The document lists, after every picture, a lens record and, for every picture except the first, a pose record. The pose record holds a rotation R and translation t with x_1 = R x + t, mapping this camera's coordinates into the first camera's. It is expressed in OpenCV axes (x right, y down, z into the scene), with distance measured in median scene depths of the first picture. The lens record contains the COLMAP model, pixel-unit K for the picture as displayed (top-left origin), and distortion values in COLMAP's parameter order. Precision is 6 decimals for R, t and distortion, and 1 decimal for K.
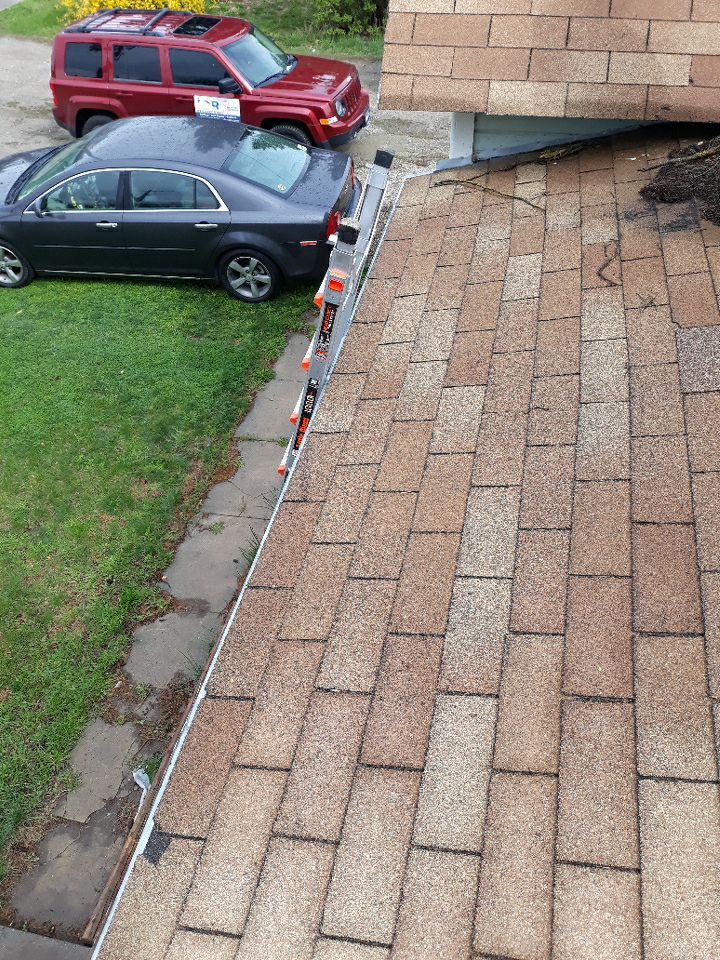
lens RADIAL K [[741.2, 0, 360.0], [0, 741.2, 480.0], [0, 0, 1]] dist [-0.066437, -0.000339]
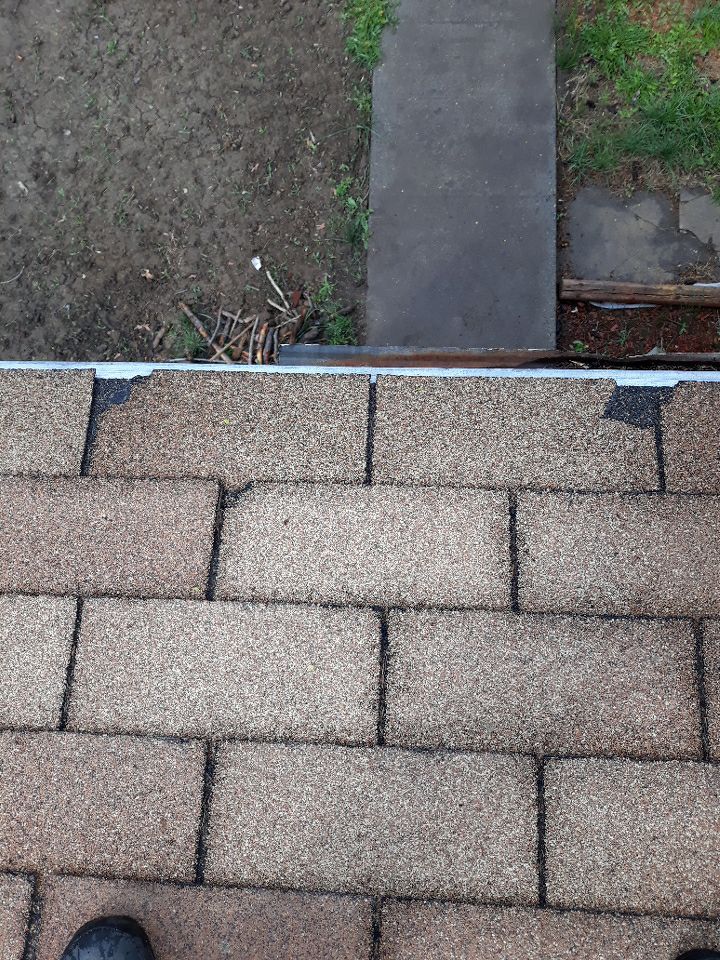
lens RADIAL K [[752.0, 0, 402.4], [0, 752.0, 480.1], [0, 0, 1]] dist [0.001579, 0.000307]
pose [[0.175819, 0.980072, -0.092448, -0.071433], [-0.625641, 0.183752, 0.758161, 0.064275], [0.760040, -0.075460, 0.645481, 0.168670]]
